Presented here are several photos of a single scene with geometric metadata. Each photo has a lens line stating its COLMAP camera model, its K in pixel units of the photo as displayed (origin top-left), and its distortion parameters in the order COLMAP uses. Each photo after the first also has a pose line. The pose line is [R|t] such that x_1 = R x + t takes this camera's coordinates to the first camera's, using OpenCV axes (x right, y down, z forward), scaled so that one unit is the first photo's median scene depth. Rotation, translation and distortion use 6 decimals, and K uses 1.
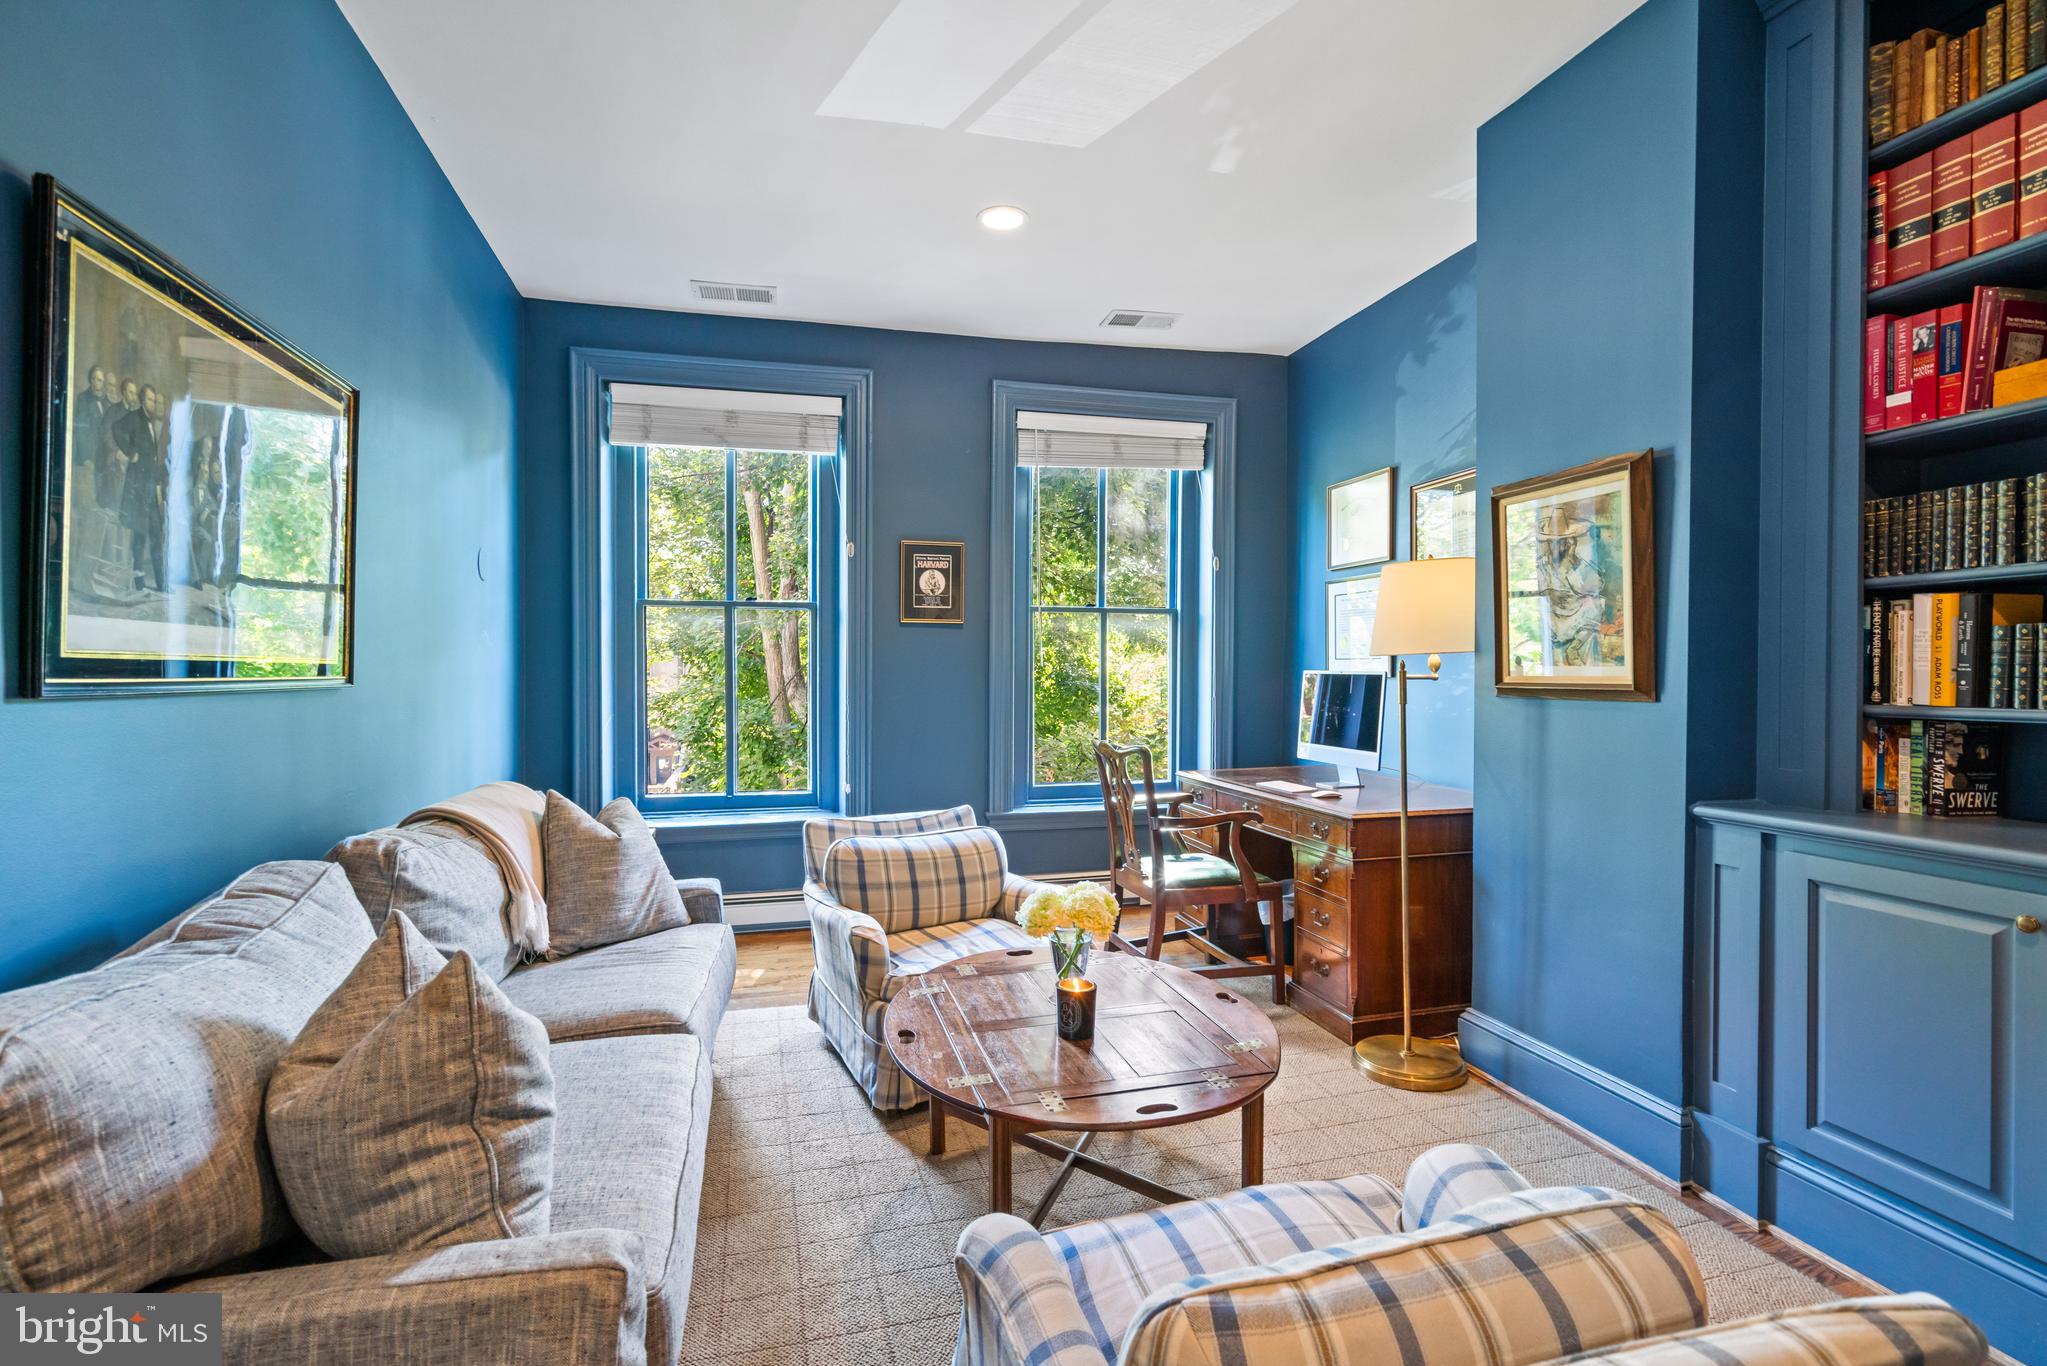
lens RADIAL K [[947.3, 0, 1020.0], [0, 947.3, 675.8], [0, 0, 1]] dist [-0.001501, -0.000336]
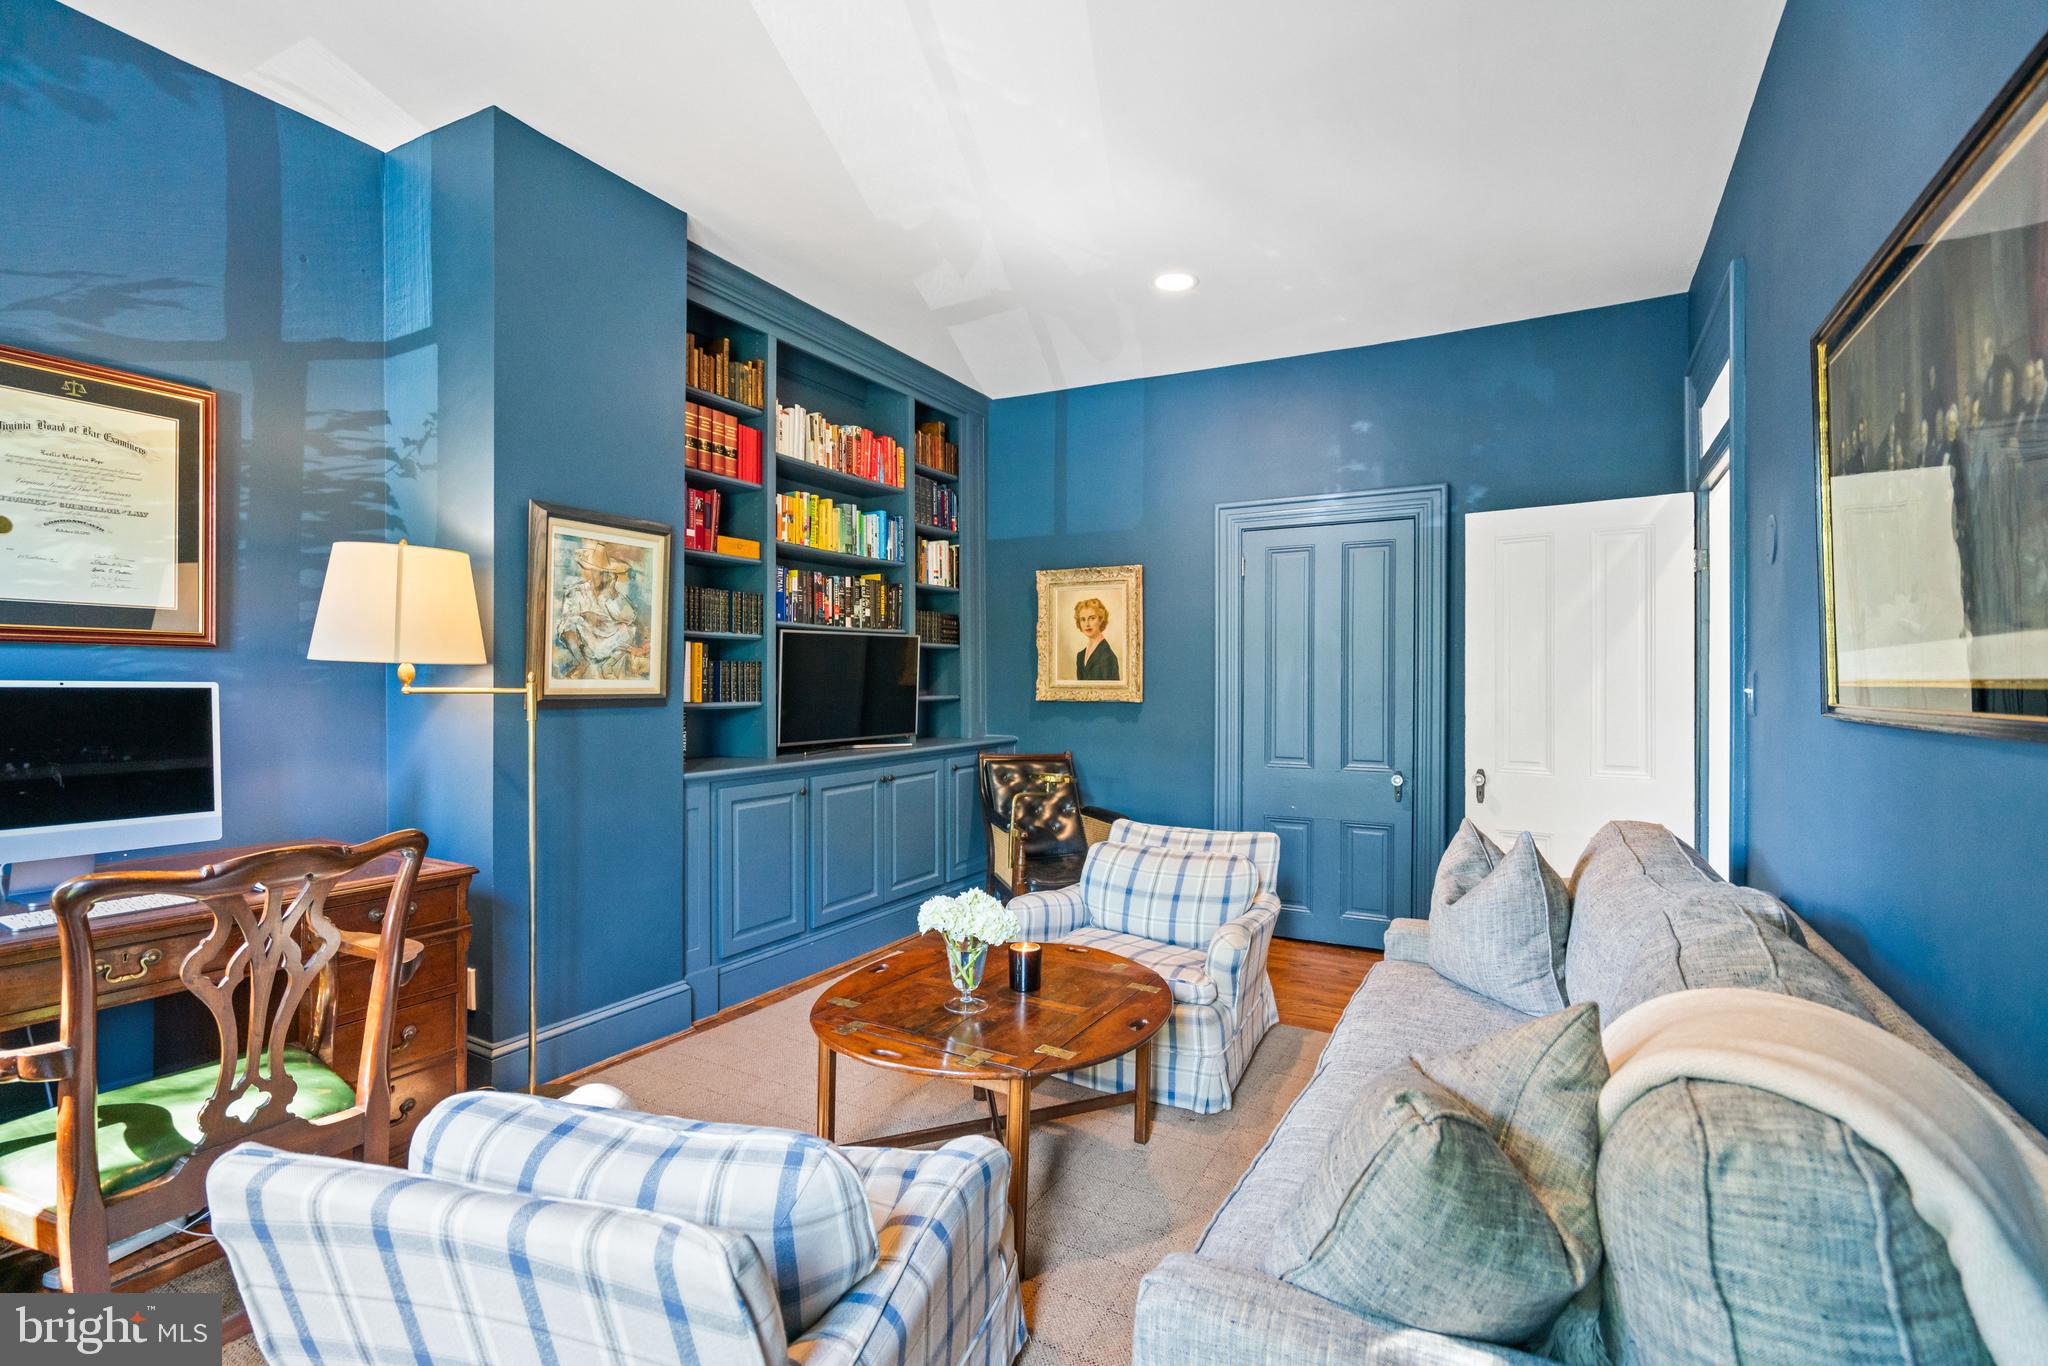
lens RADIAL K [[947.8, 0, 1024.7], [0, 947.8, 680.2], [0, 0, 1]] dist [-0.001501, -0.000336]
pose [[-0.723092, -0.001761, 0.690750, -0.651237], [-0.000720, 0.999998, 0.001794, -0.012591], [-0.690751, 0.000800, -0.723092, 1.560822]]
